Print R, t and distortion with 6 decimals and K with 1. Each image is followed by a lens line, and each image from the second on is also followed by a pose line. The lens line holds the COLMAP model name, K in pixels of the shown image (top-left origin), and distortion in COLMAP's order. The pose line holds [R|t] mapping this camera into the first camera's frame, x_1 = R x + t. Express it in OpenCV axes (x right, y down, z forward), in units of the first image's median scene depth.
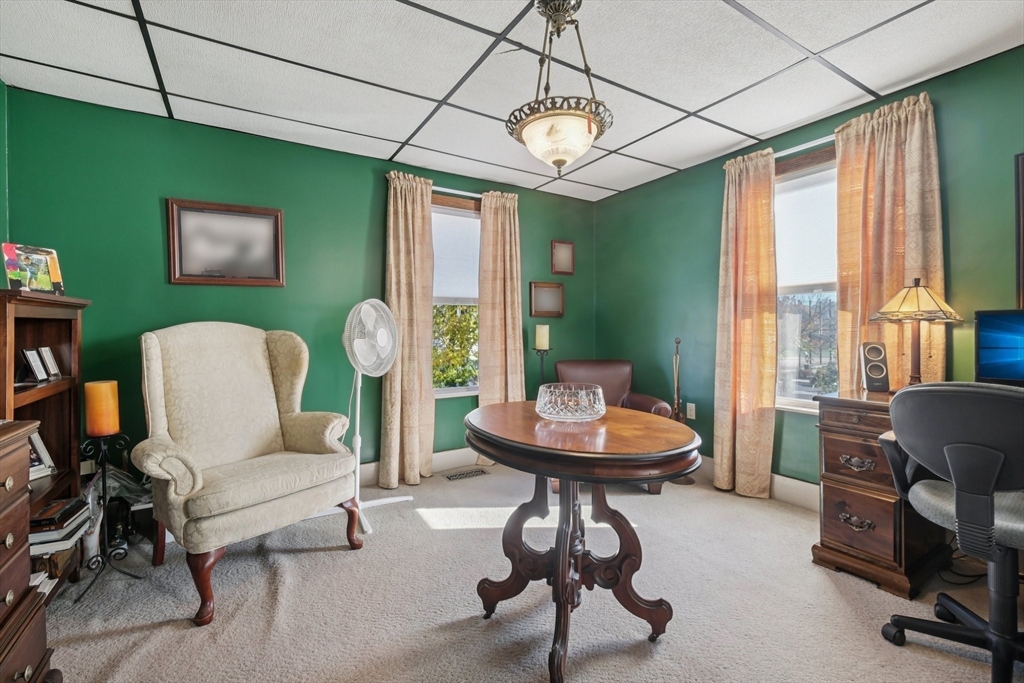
lens RADIAL K [[449.6, 0, 514.4], [0, 449.6, 335.7], [0, 0, 1]] dist [-0.001868, -0.000957]
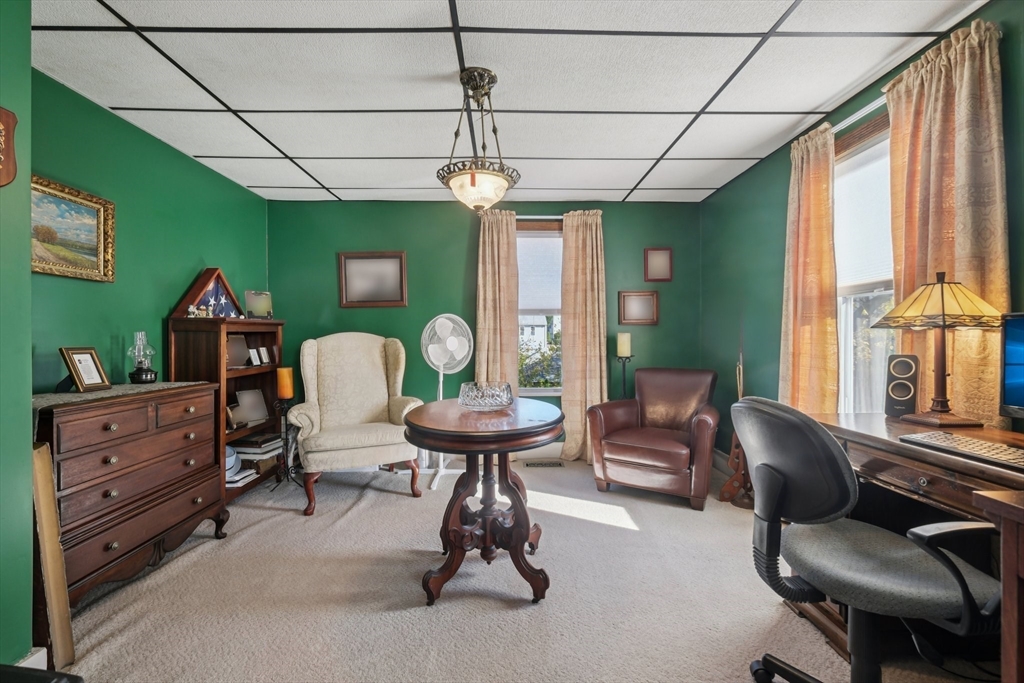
lens RADIAL K [[449.6, 0, 511.8], [0, 449.6, 343.3], [0, 0, 1]] dist [-0.001868, -0.000957]
pose [[0.858758, 0.008120, -0.512318, 0.537108], [-0.006471, 0.999967, 0.005002, -0.004727], [0.512341, -0.000980, 0.858781, -0.027931]]
